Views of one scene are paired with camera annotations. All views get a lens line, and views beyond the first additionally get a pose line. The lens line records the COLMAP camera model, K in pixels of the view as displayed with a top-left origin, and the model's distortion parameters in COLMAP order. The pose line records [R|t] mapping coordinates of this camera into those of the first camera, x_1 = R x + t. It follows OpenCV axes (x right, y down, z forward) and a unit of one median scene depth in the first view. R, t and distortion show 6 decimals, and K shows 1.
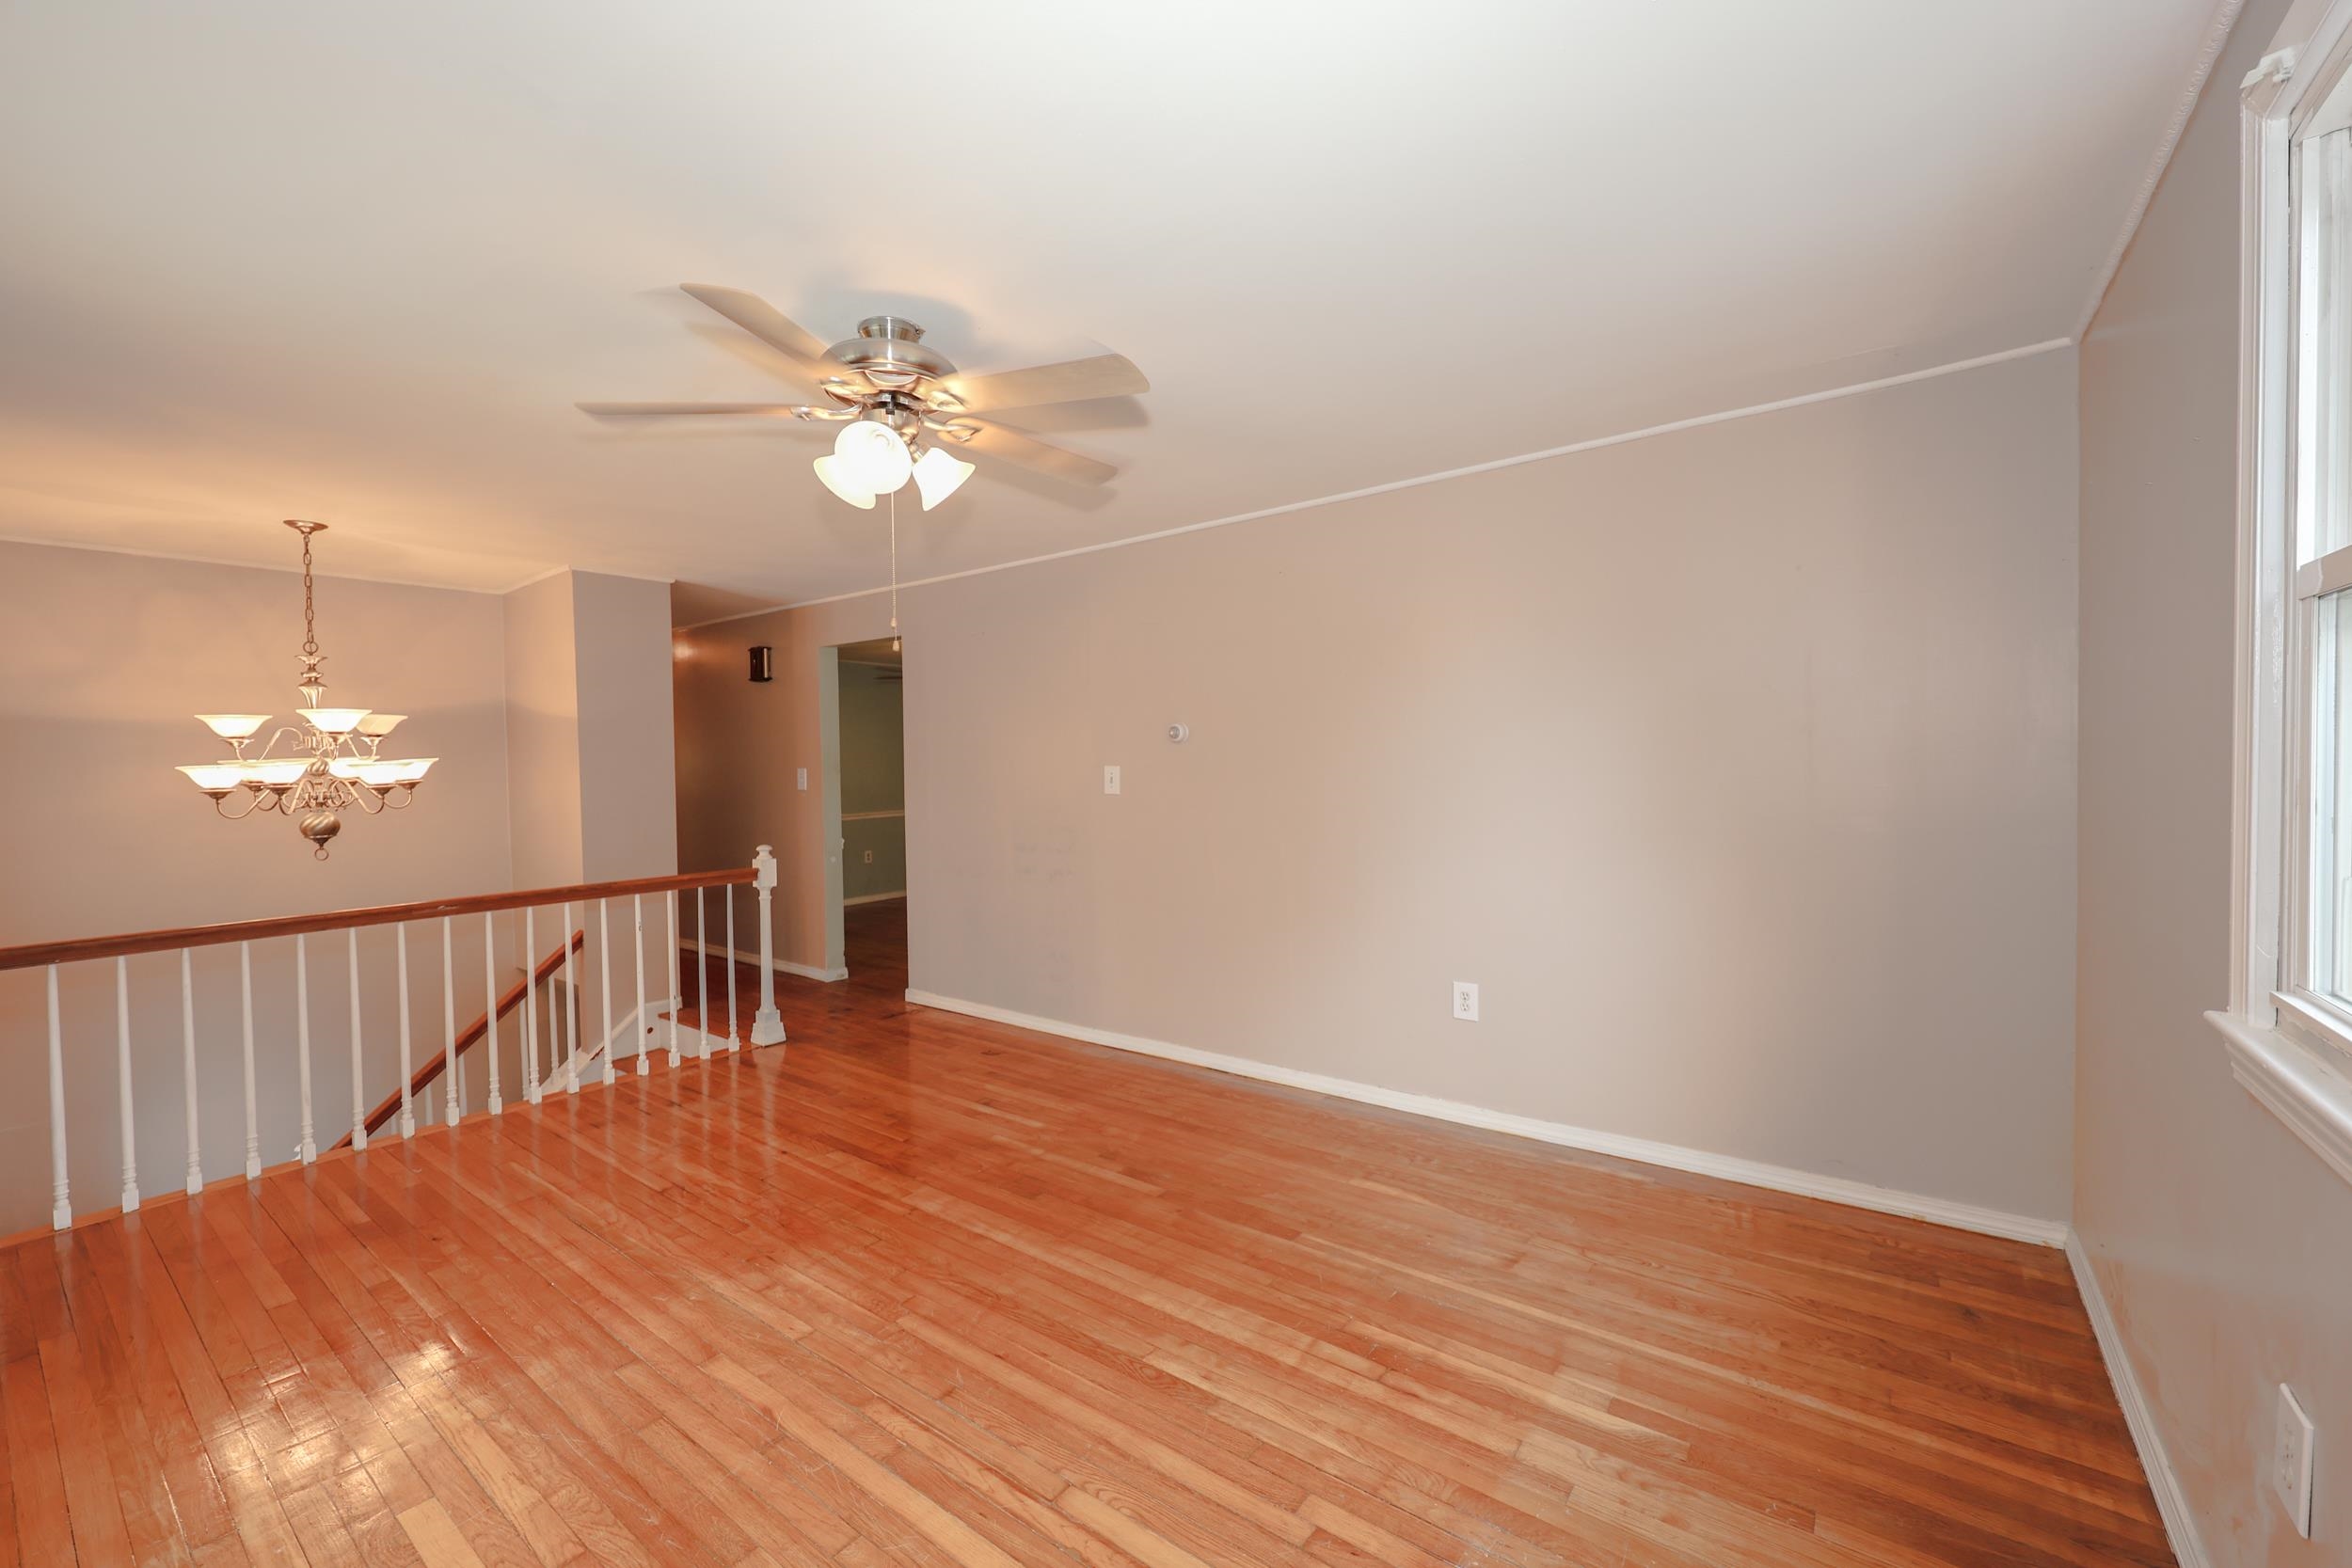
lens RADIAL K [[948.3, 0, 1169.5], [0, 948.3, 782.6], [0, 0, 1]] dist [0.000056, 0.000106]
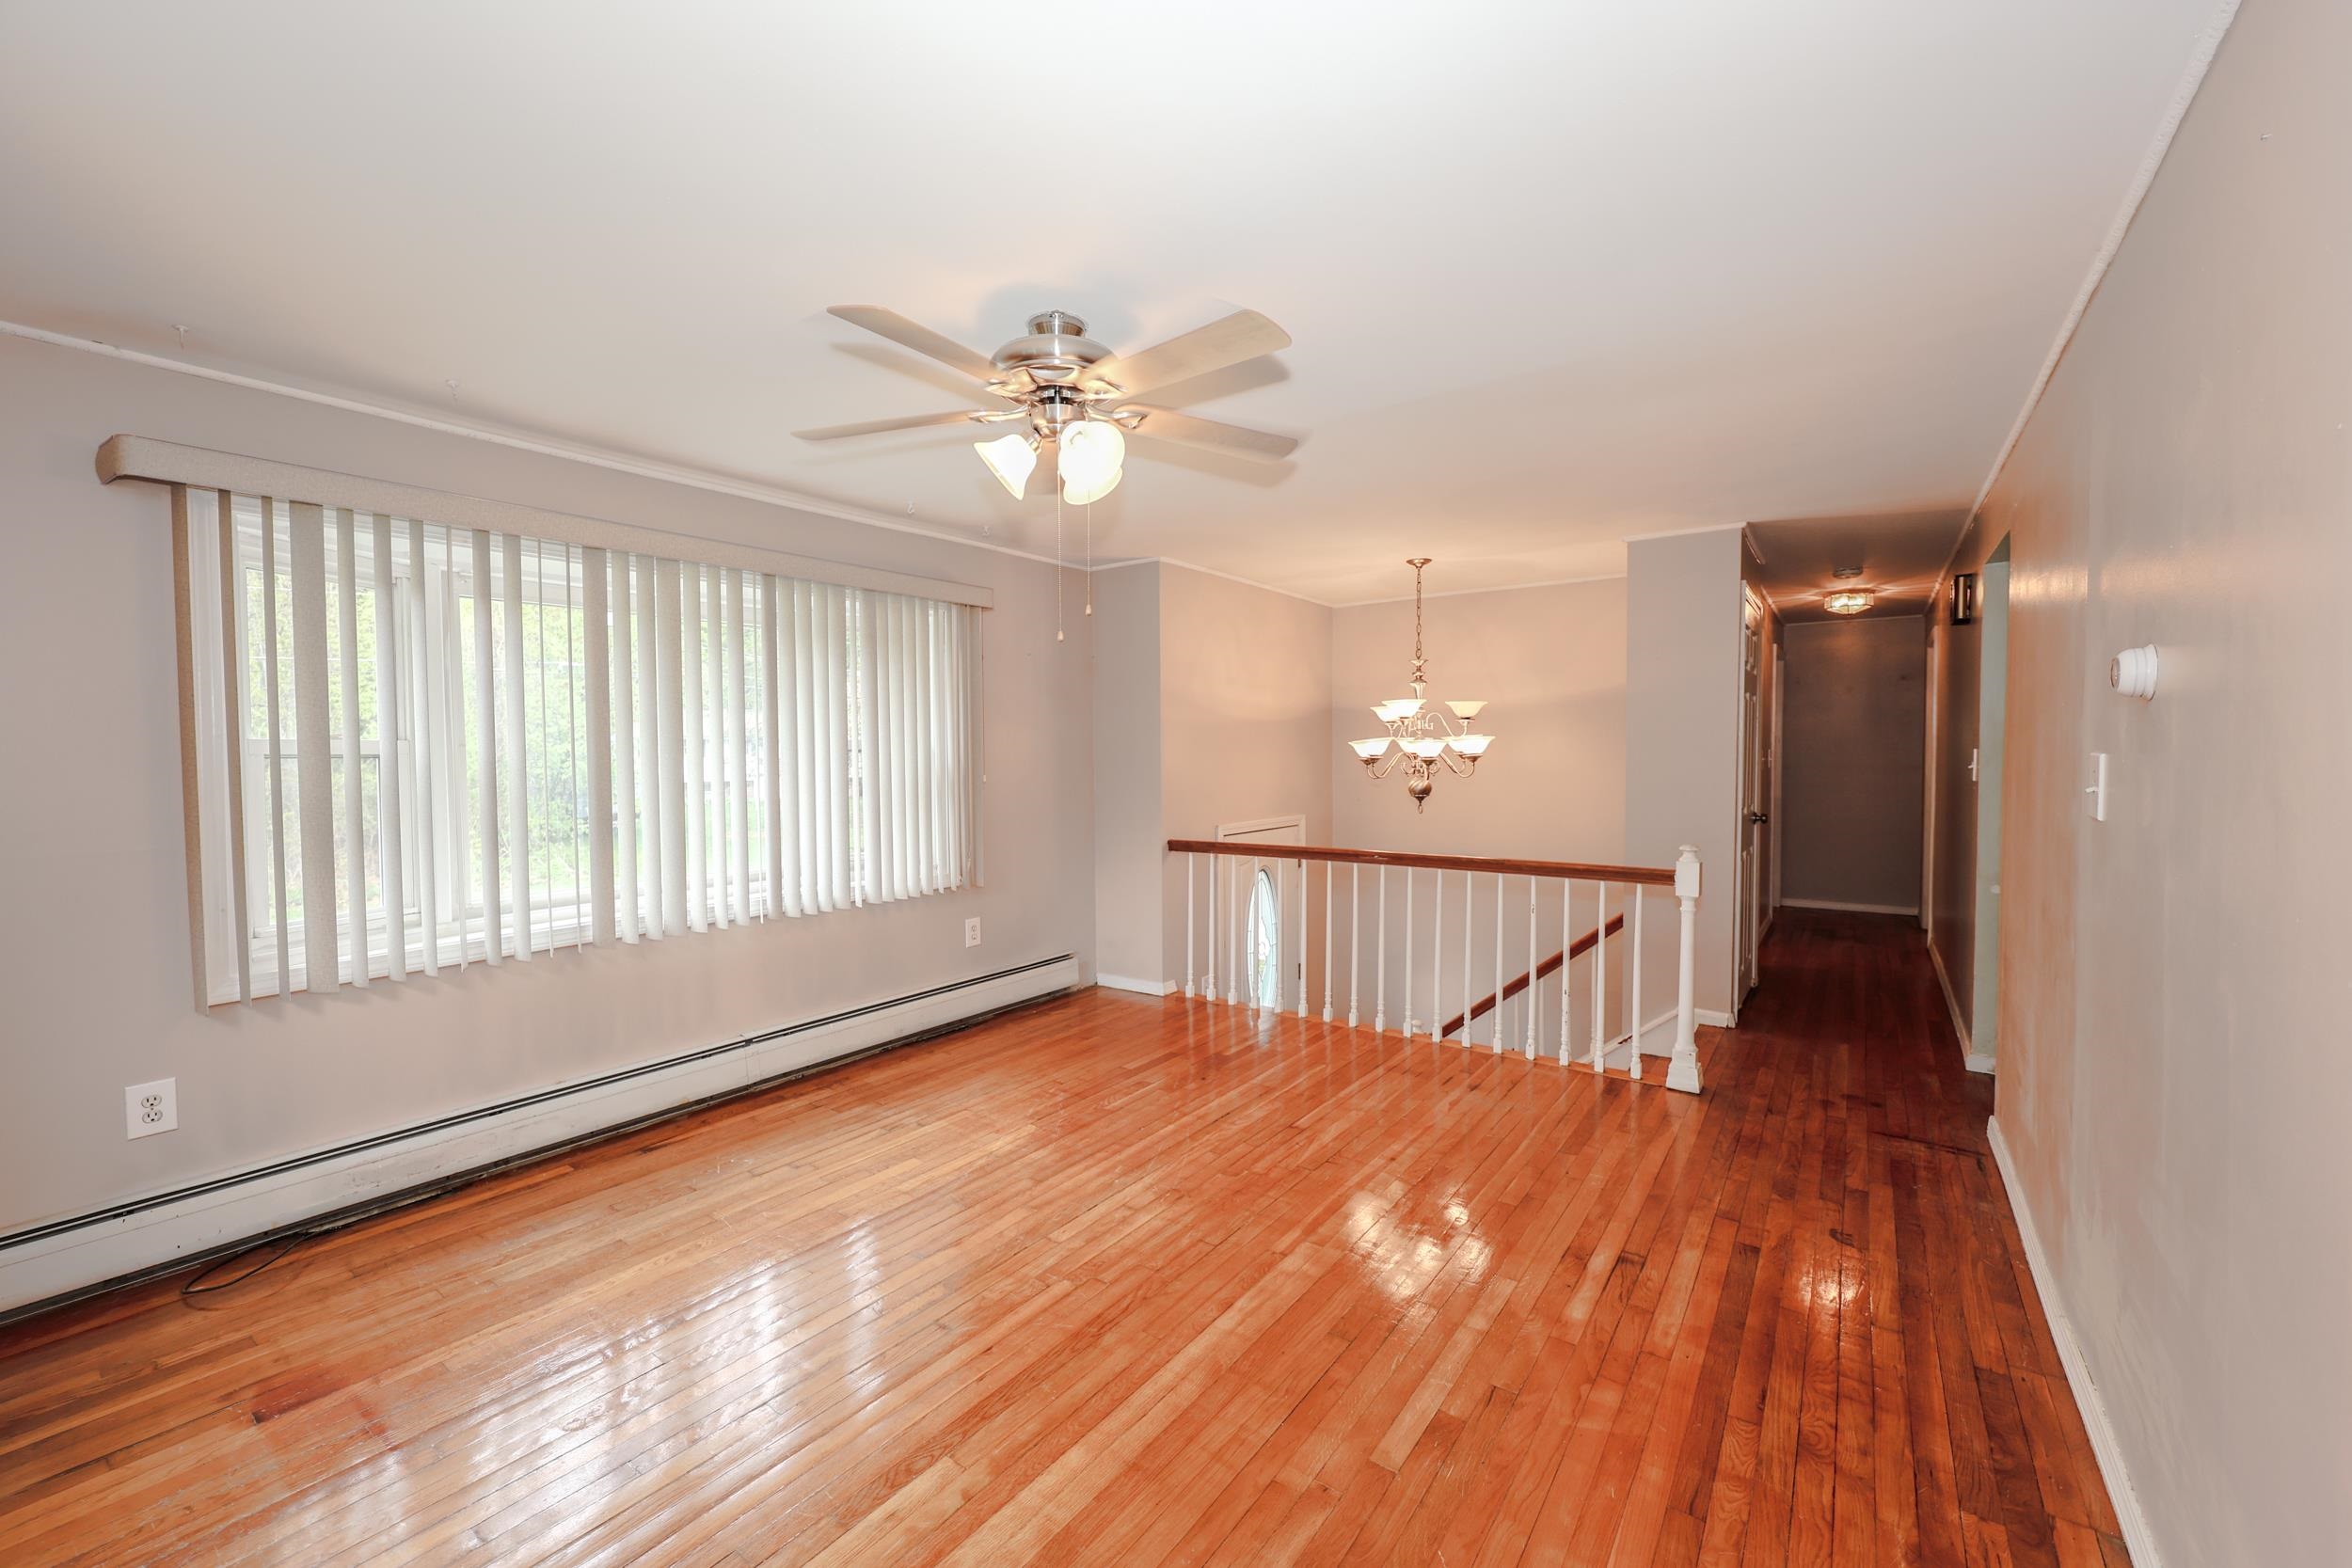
lens RADIAL K [[952.8, 0, 1174.6], [0, 952.8, 775.1], [0, 0, 1]] dist [0.009510, 0.000135]
pose [[0.014034, 0.044186, -0.998925, 0.594316], [-0.016350, 0.998900, 0.043956, -0.033645], [0.999768, 0.015715, 0.014741, 0.868852]]
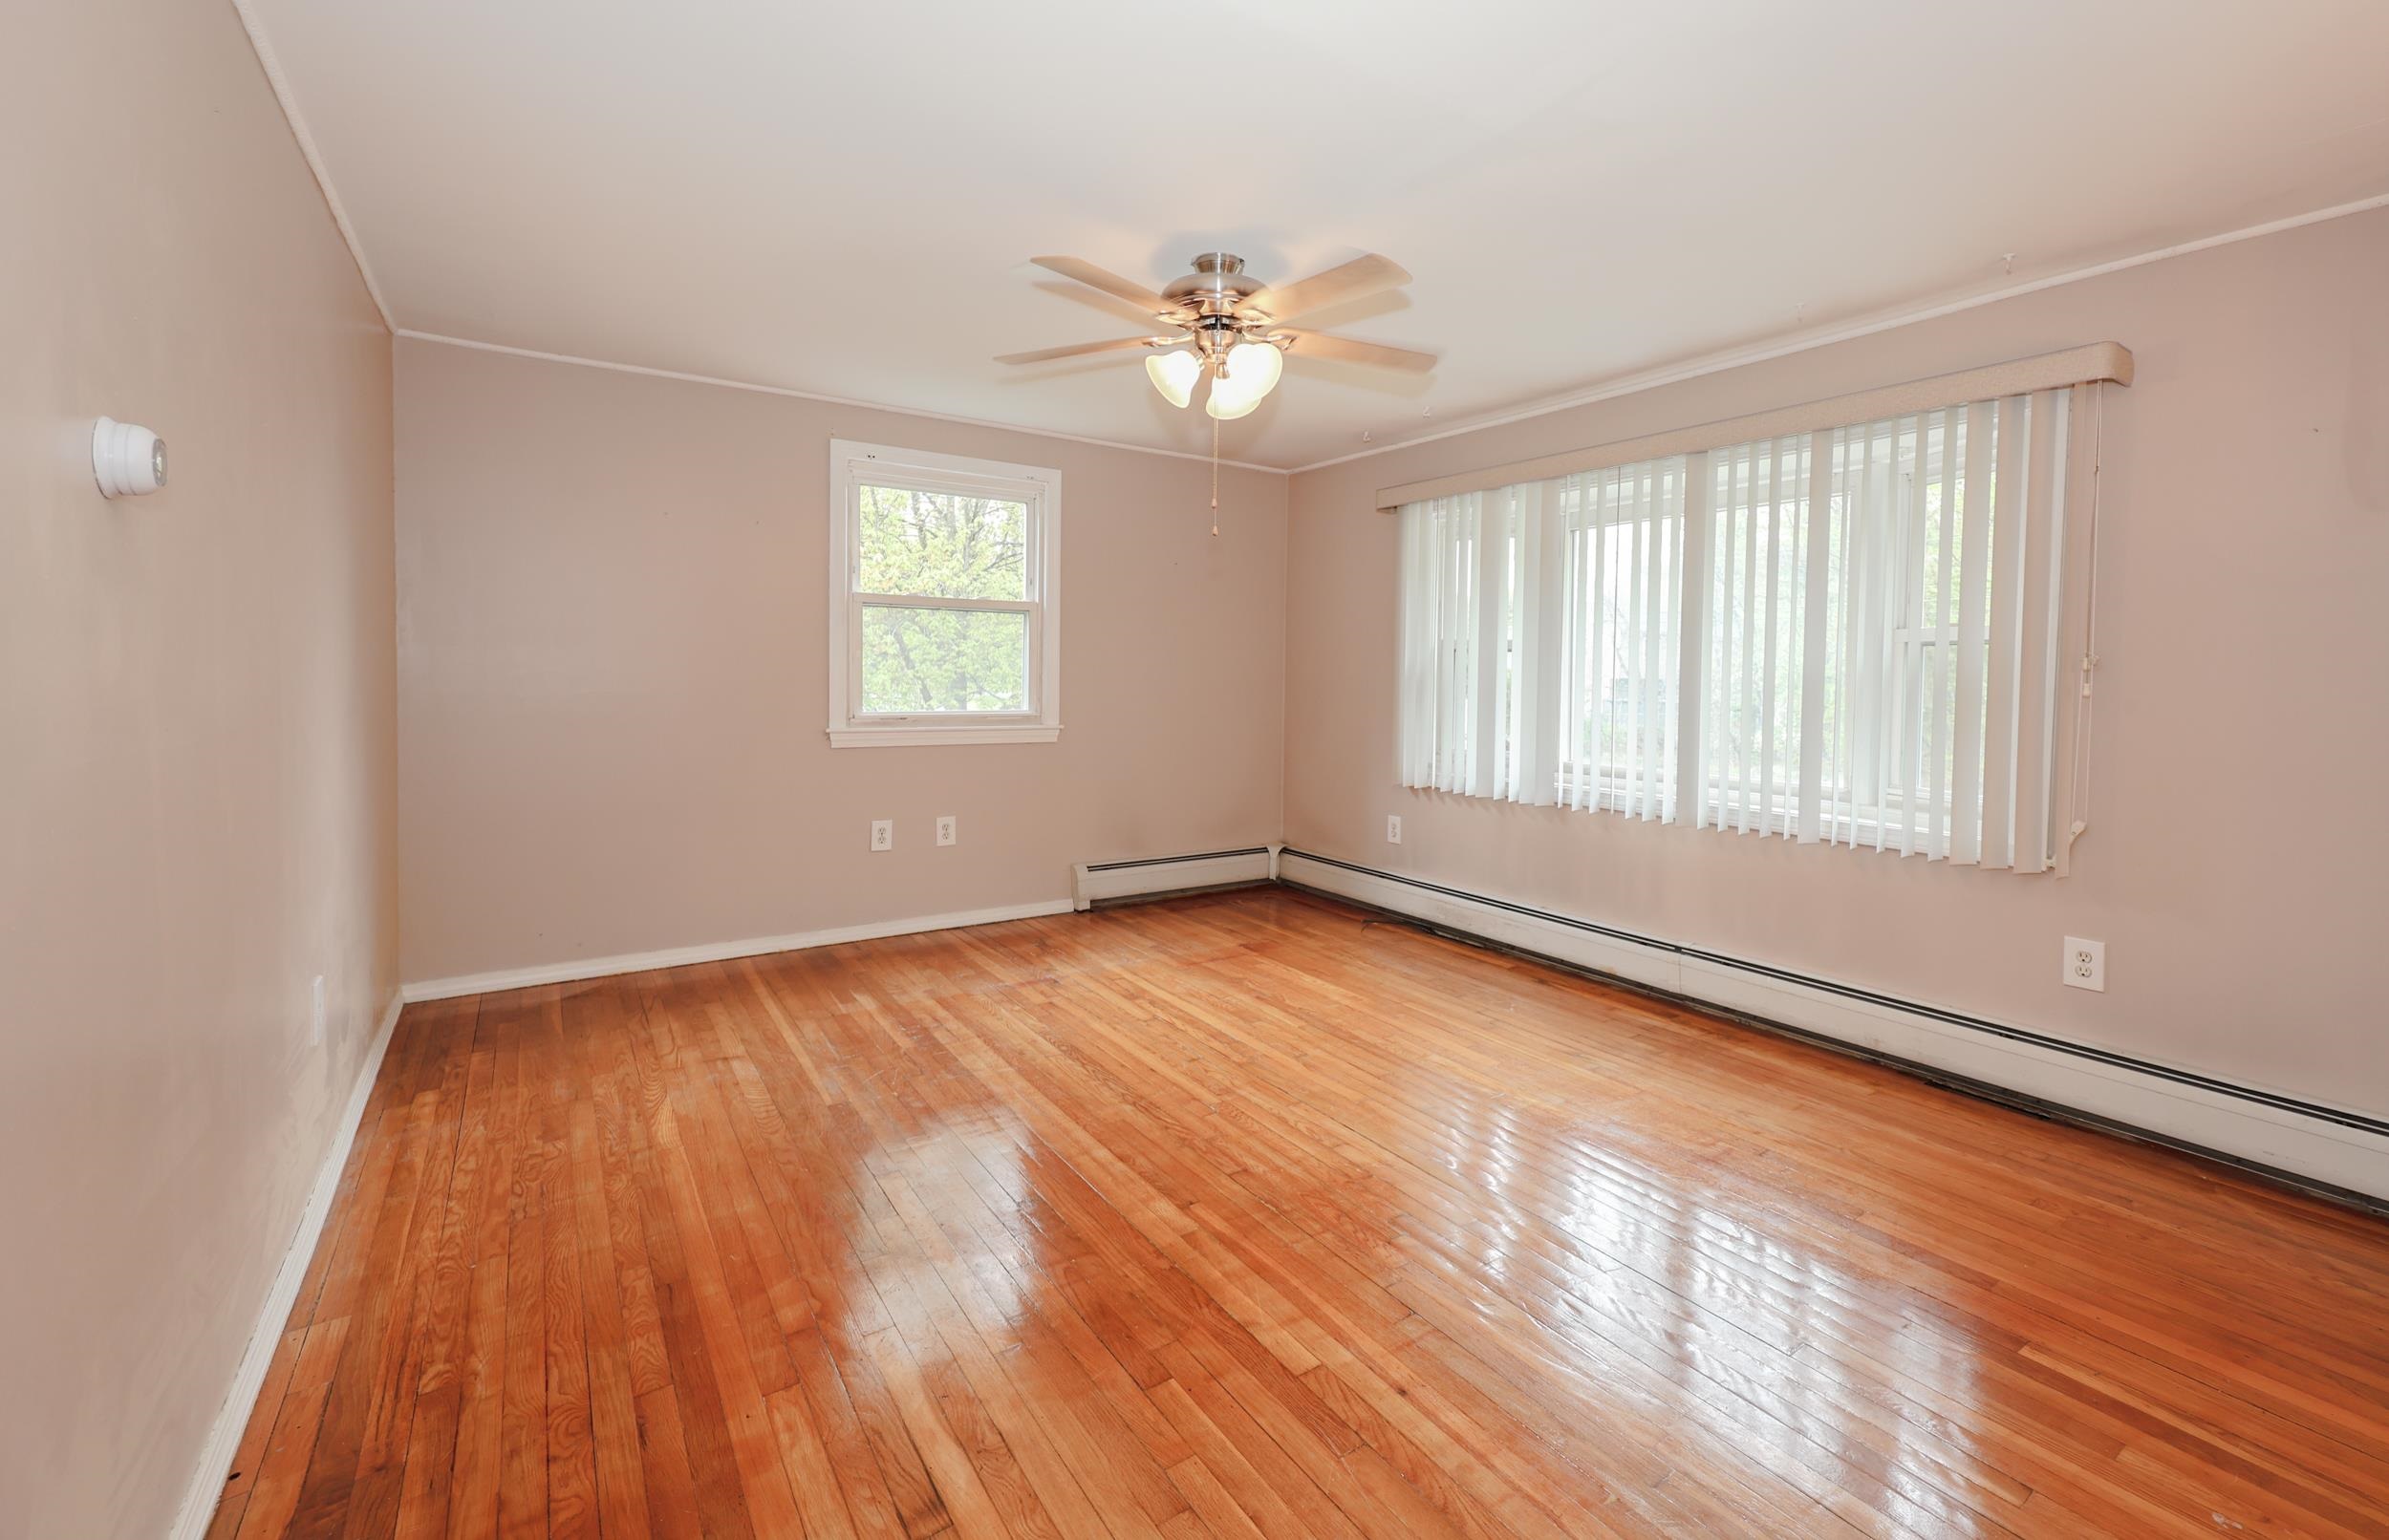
lens RADIAL K [[1007.8, 0, 1237.0], [0, 1007.8, 734.5], [0, 0, 1]] dist [0.000822, 0.000210]
pose [[-0.948177, -0.014685, 0.317403, -0.554110], [0.011098, 0.996791, 0.079271, 0.007421], [-0.317548, 0.078685, -0.944972, 1.702419]]
